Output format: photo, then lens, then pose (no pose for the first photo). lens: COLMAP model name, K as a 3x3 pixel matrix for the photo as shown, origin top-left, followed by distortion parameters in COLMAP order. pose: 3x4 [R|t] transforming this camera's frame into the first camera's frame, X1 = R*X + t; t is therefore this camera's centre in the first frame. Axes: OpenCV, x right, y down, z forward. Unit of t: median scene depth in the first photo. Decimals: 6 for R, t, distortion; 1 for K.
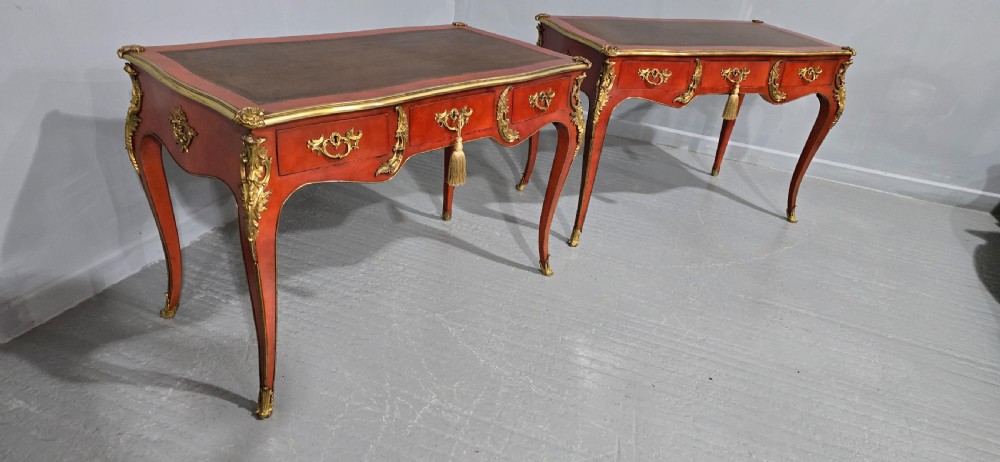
lens RADIAL K [[665.9, 0, 496.8], [0, 665.9, 230.4], [0, 0, 1]] dist [0.083963, -0.089851]
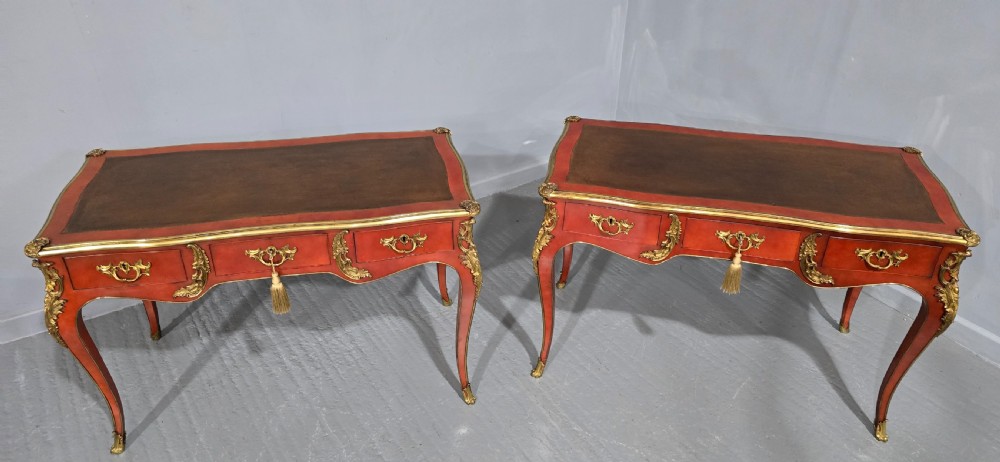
lens RADIAL K [[667.4, 0, 486.3], [0, 667.4, 224.3], [0, 0, 1]] dist [0.070275, -0.068947]
pose [[0.807174, 0.221899, -0.547019, 0.582488], [-0.200165, 0.974645, 0.100006, -0.290221], [0.555341, 0.028772, 0.831125, 0.225020]]
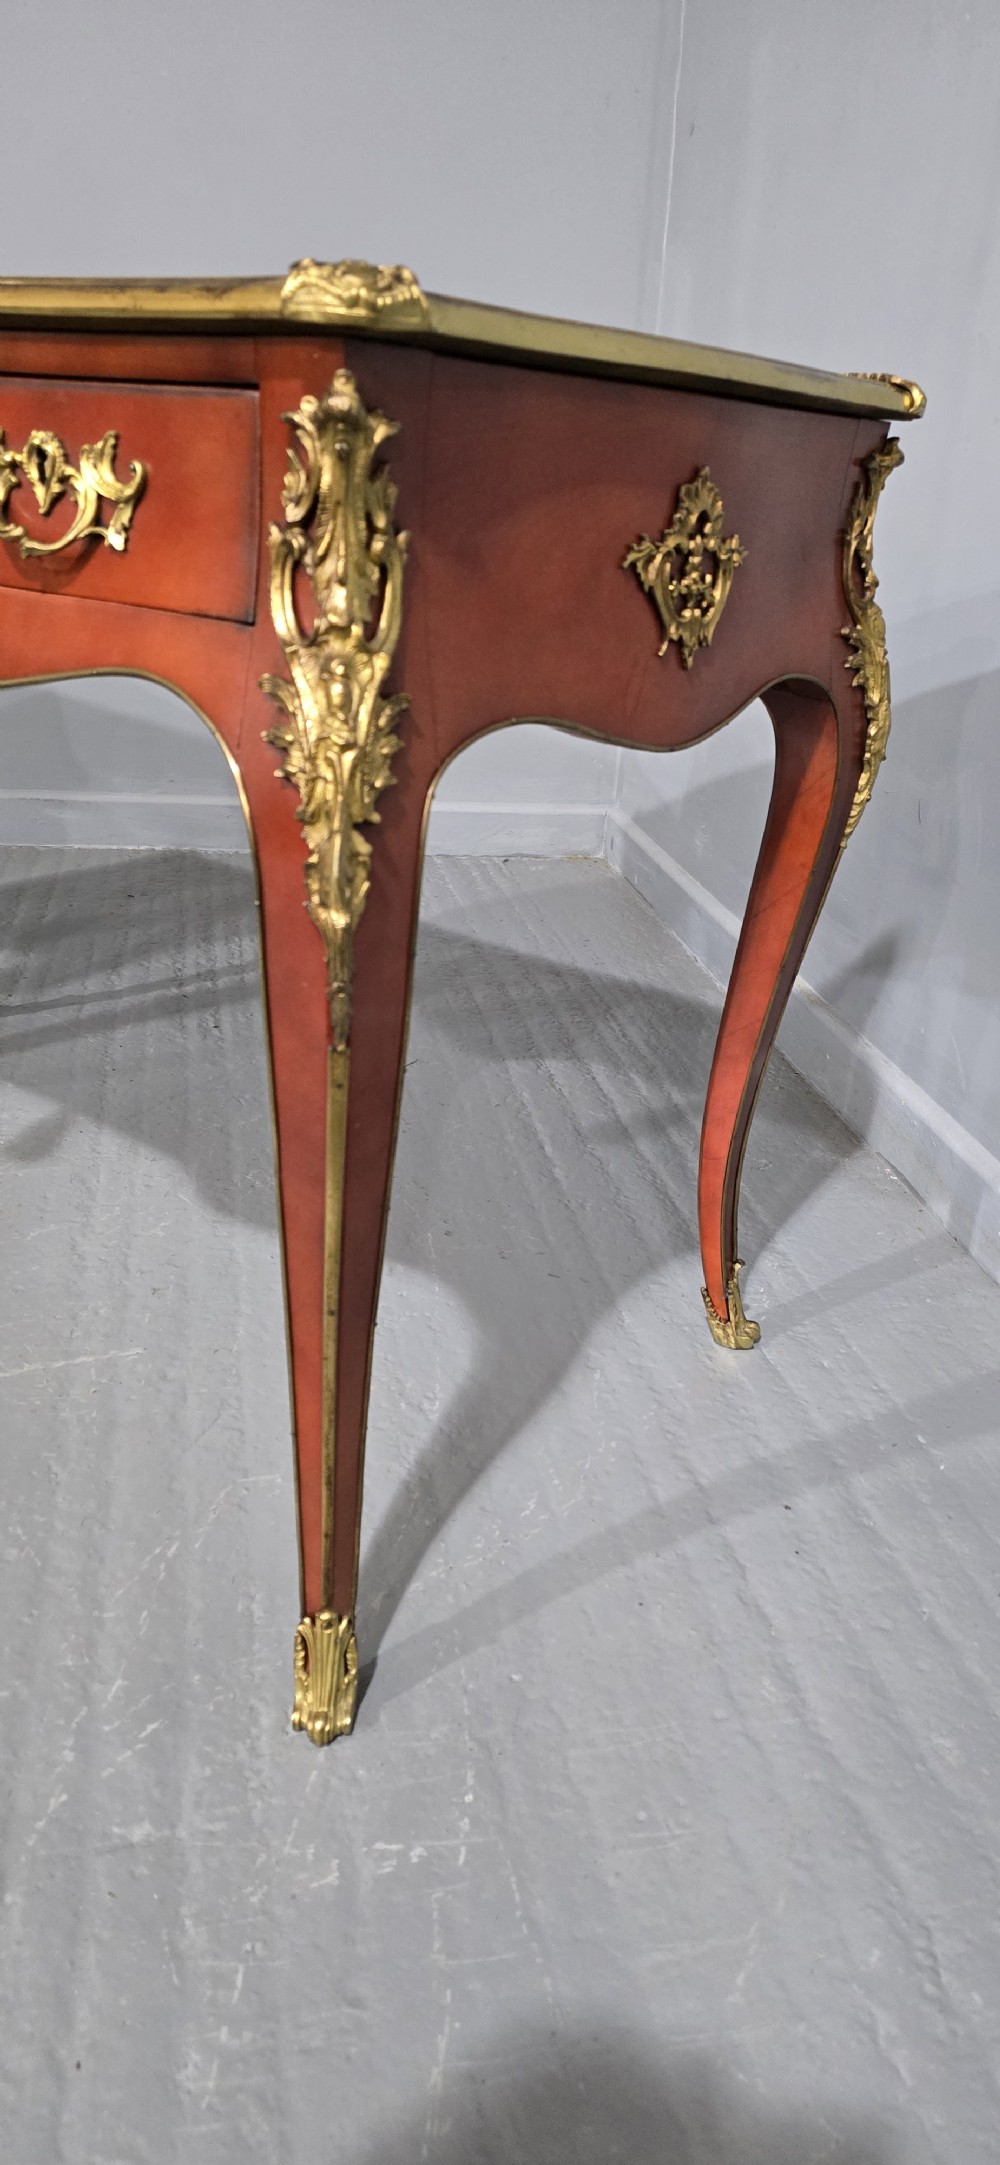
lens RADIAL K [[1443.7, 0, 511.7], [0, 1443.7, 1049.7], [0, 0, 1]] dist [0.072047, -0.070629]
pose [[0.527450, 0.258265, -0.809380, 0.860200], [-0.405288, 0.913776, 0.027462, -0.205926], [0.746685, 0.313547, 0.586643, 1.075798]]
